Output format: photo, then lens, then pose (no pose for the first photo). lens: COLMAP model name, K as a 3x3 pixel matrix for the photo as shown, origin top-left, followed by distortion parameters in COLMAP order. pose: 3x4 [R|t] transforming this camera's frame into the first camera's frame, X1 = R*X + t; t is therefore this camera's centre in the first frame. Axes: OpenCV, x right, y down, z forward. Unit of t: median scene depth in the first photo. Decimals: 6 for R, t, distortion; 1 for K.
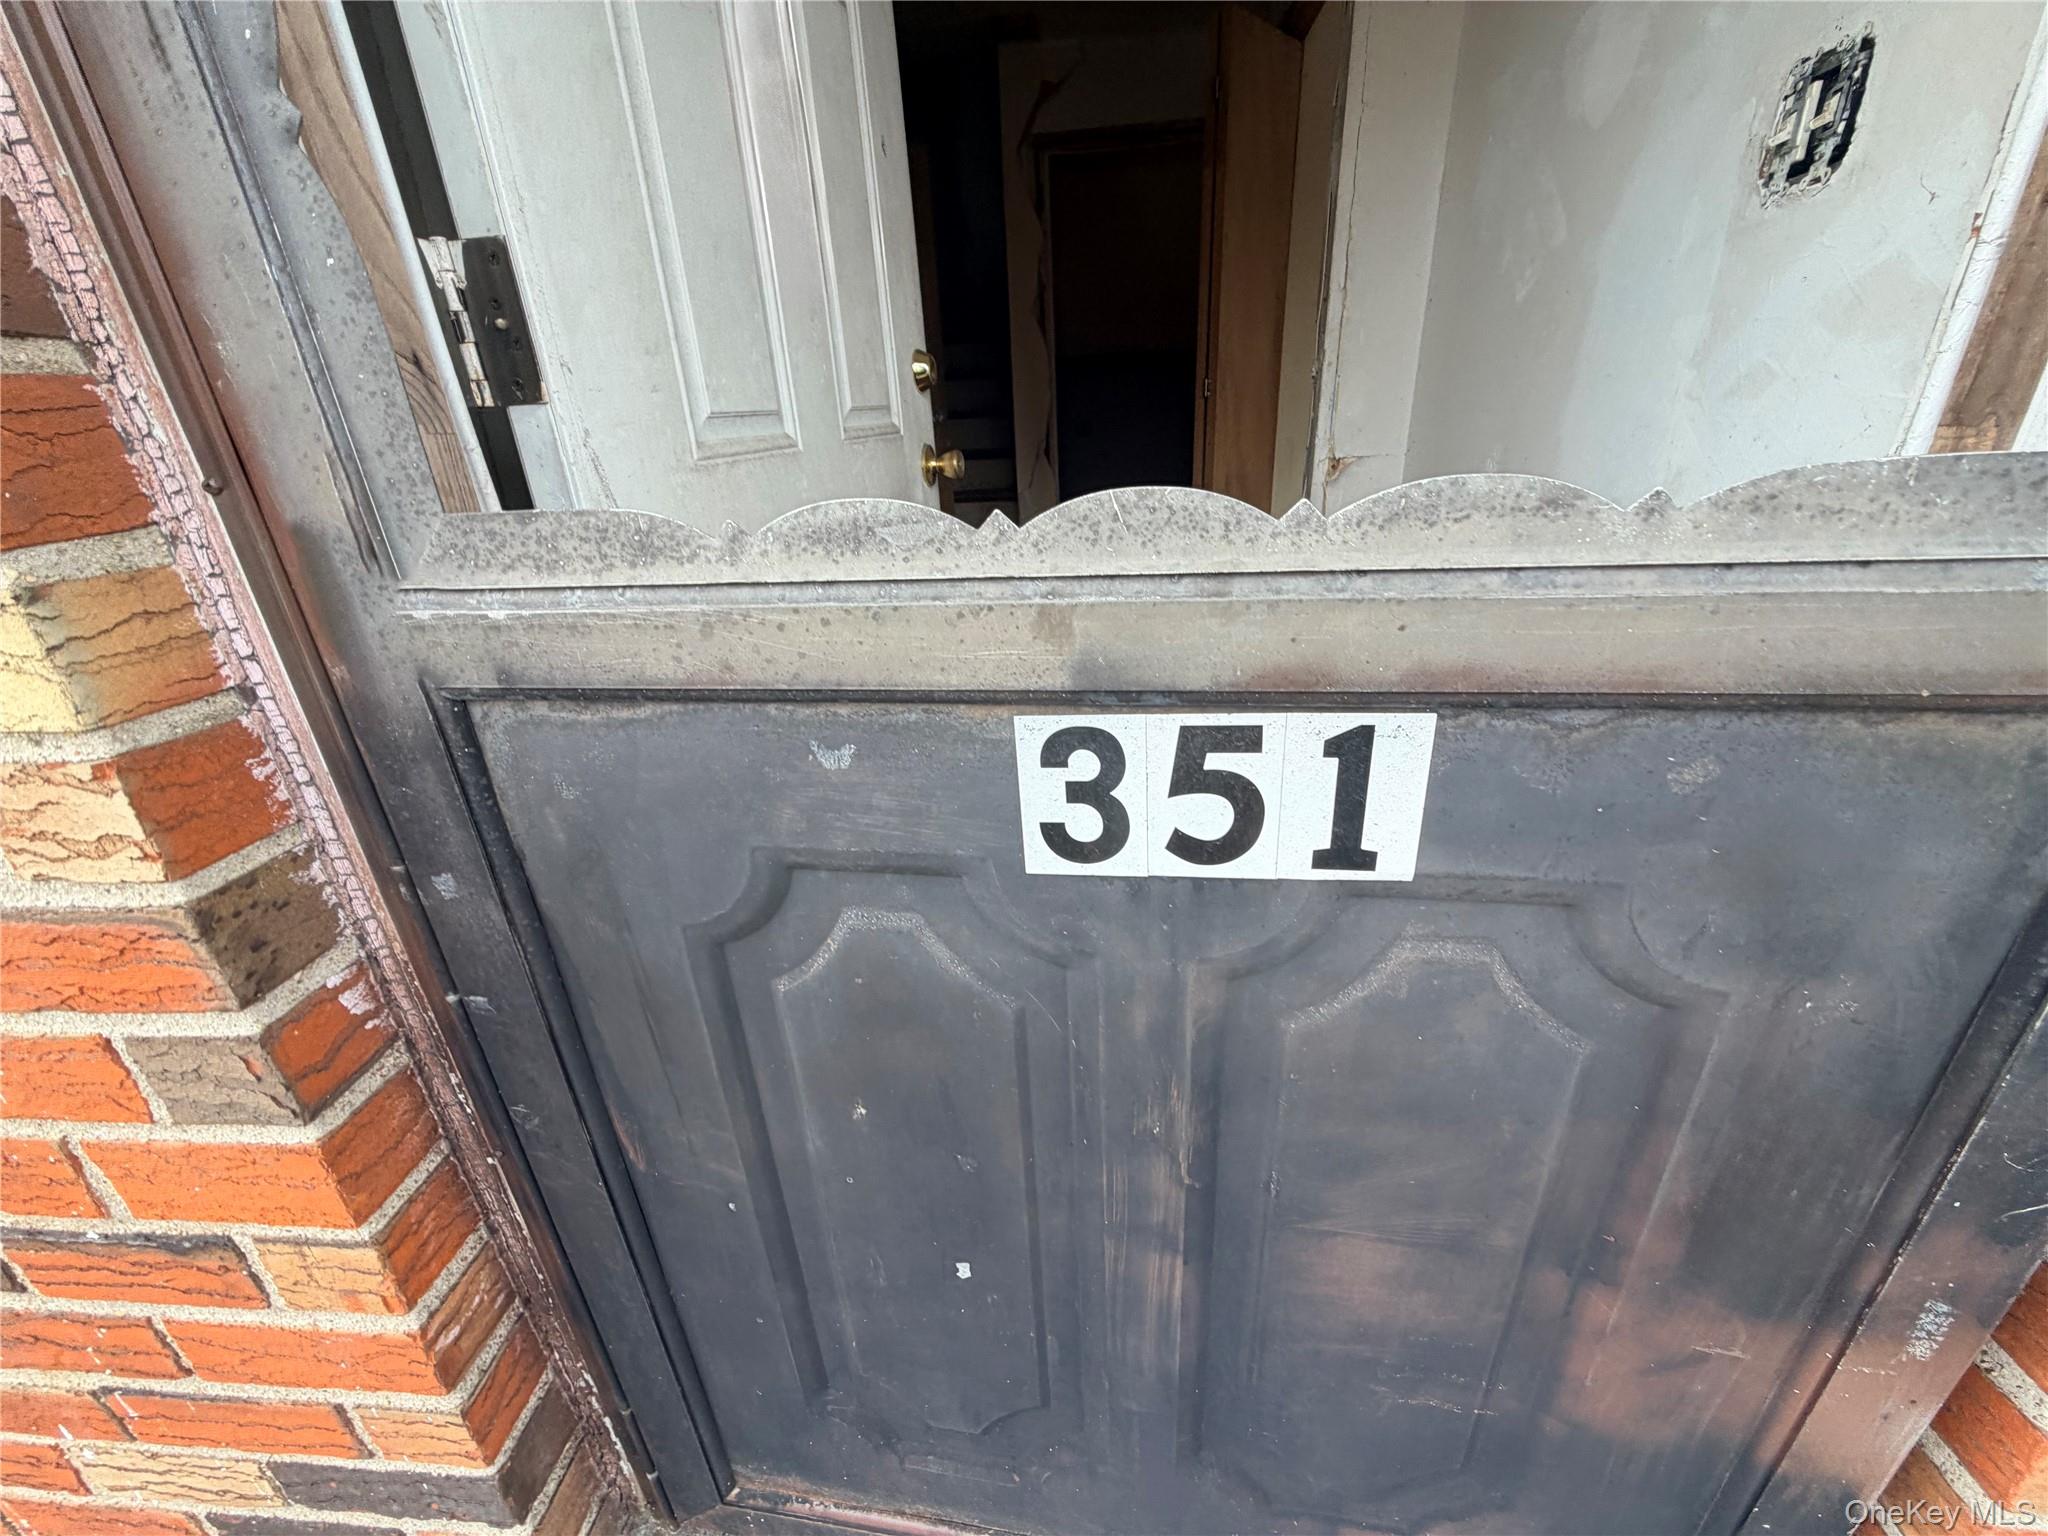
lens RADIAL K [[824.5, 0, 1045.2], [0, 824.5, 722.2], [0, 0, 1]] dist [0.000814, 0.000193]
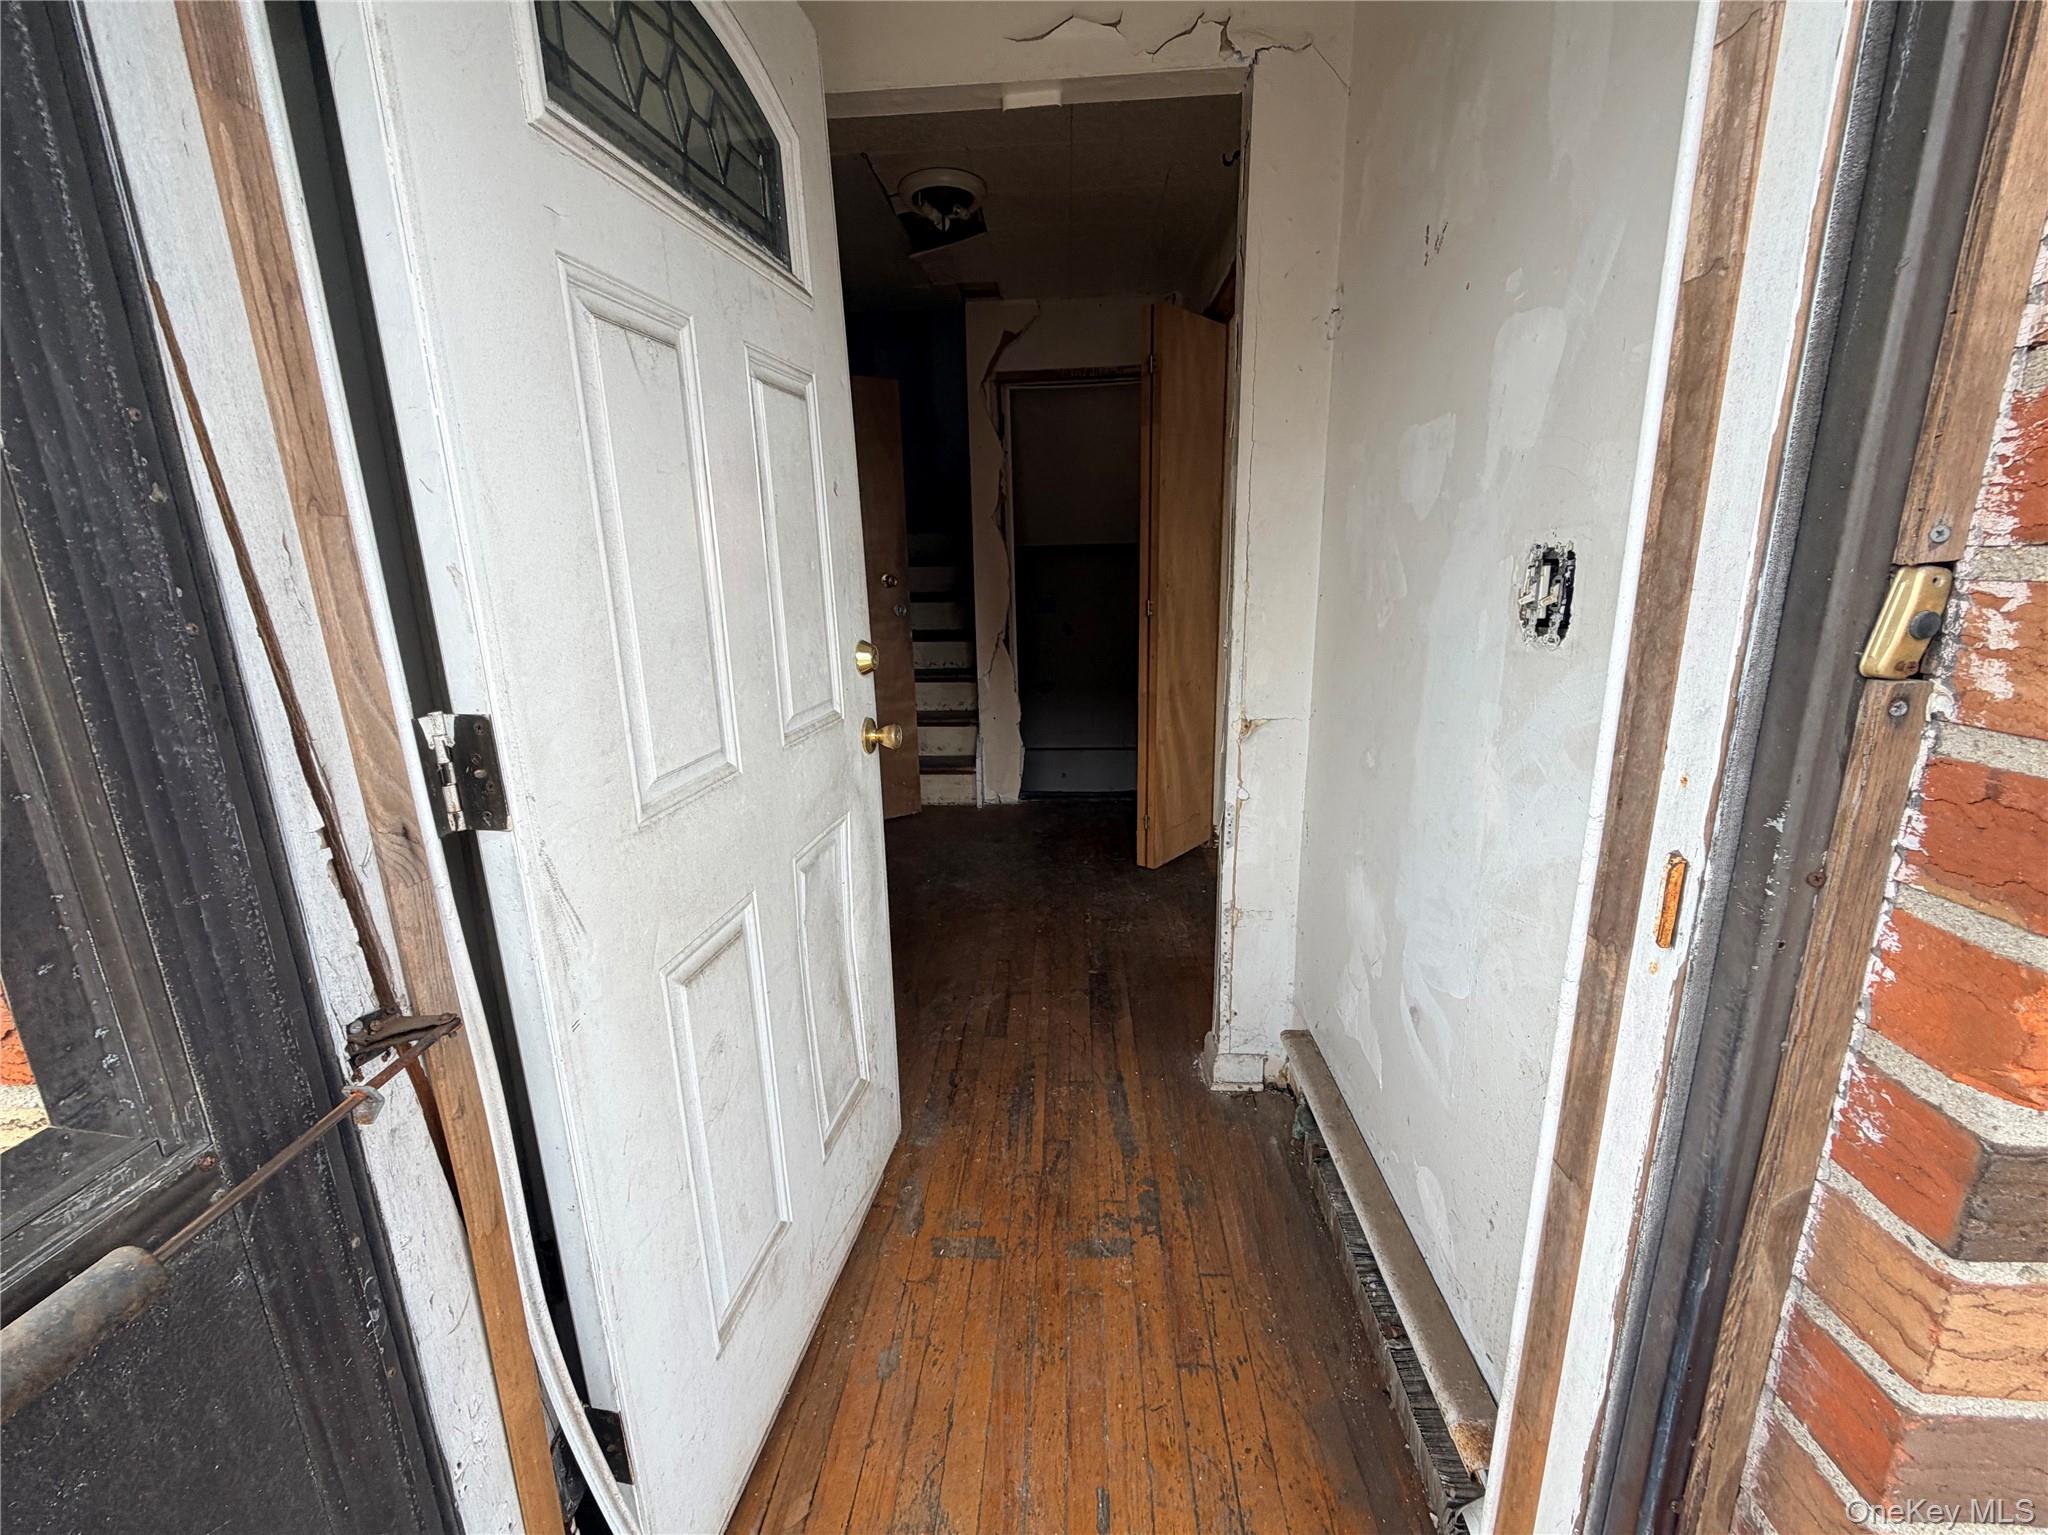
lens RADIAL K [[824.5, 0, 1027.6], [0, 824.5, 768.7], [0, 0, 1]] dist [0.000814, 0.000193]
pose [[0.999503, 0.015395, 0.027514, 0.081079], [-0.010909, 0.987648, -0.156310, -0.210588], [-0.029581, 0.155932, 0.987325, -0.158479]]
